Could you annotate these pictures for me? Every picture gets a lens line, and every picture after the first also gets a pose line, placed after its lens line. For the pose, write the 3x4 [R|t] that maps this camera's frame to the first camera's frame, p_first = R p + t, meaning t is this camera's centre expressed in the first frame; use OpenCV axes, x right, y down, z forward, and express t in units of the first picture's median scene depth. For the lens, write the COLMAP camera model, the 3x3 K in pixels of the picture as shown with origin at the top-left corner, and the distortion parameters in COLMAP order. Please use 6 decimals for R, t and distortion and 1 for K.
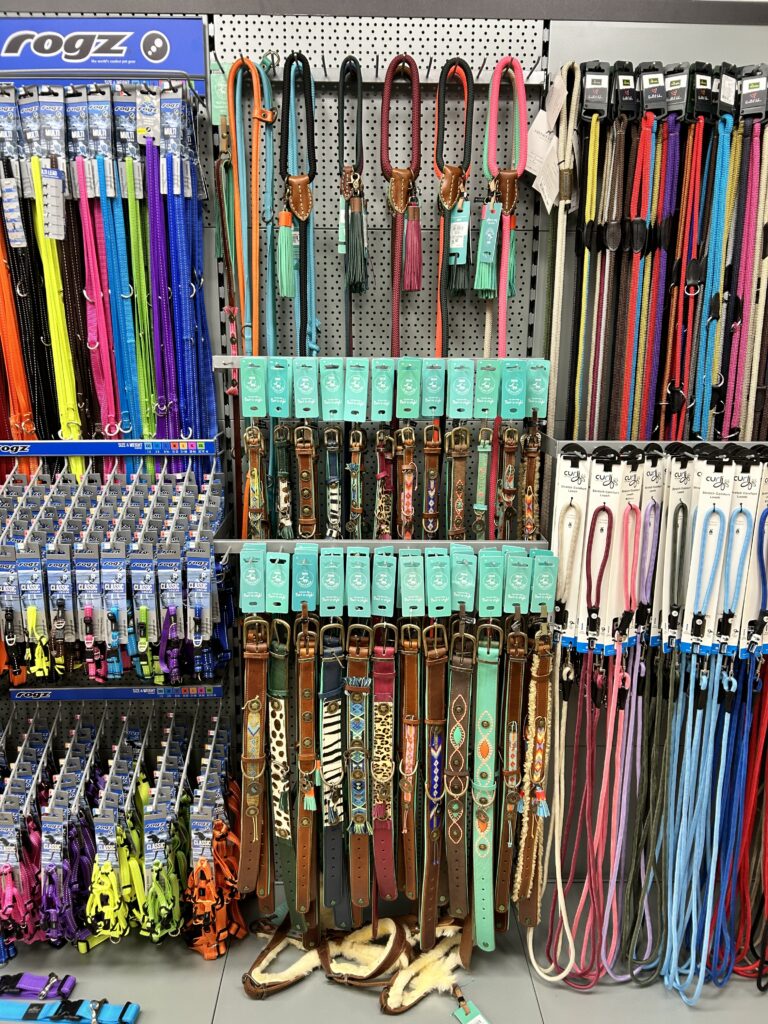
lens RADIAL K [[771.1, 0, 382.5], [0, 771.1, 515.8], [0, 0, 1]] dist [0.049364, -0.060163]
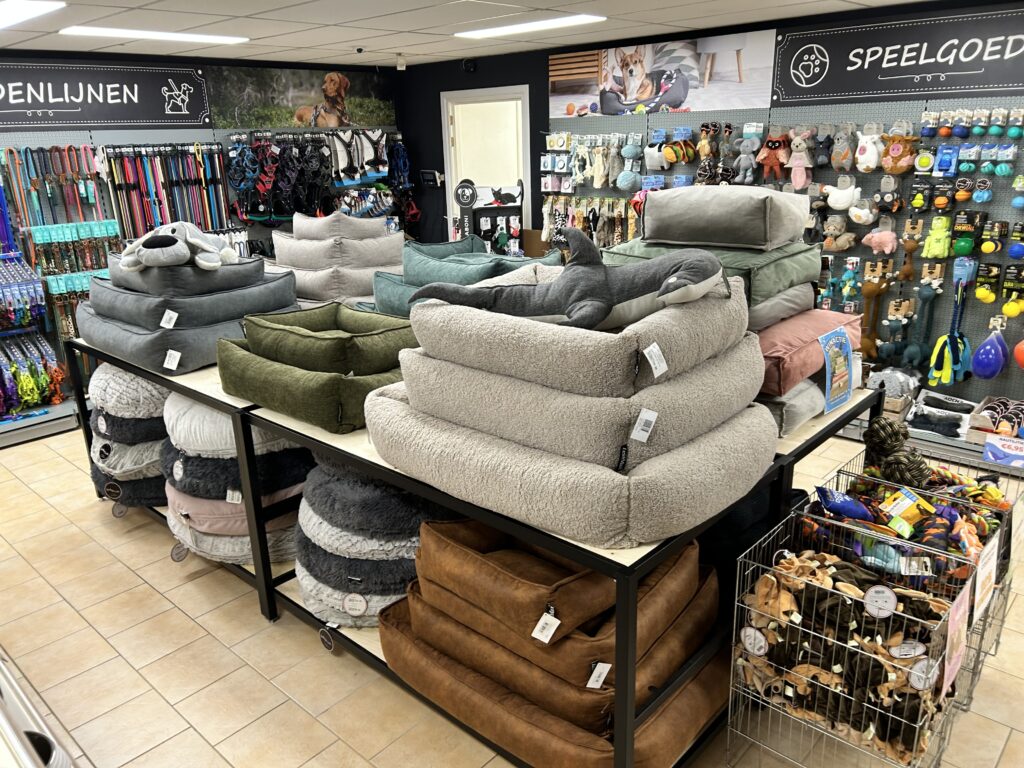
lens RADIAL K [[771.1, 0, 513.4], [0, 771.1, 385.1], [0, 0, 1]] dist [0.049364, -0.060163]
pose [[0.674348, -0.250196, 0.694735, -1.393689], [0.199680, 0.967582, 0.154637, 0.405718], [-0.710903, 0.034445, 0.702446, -3.208822]]
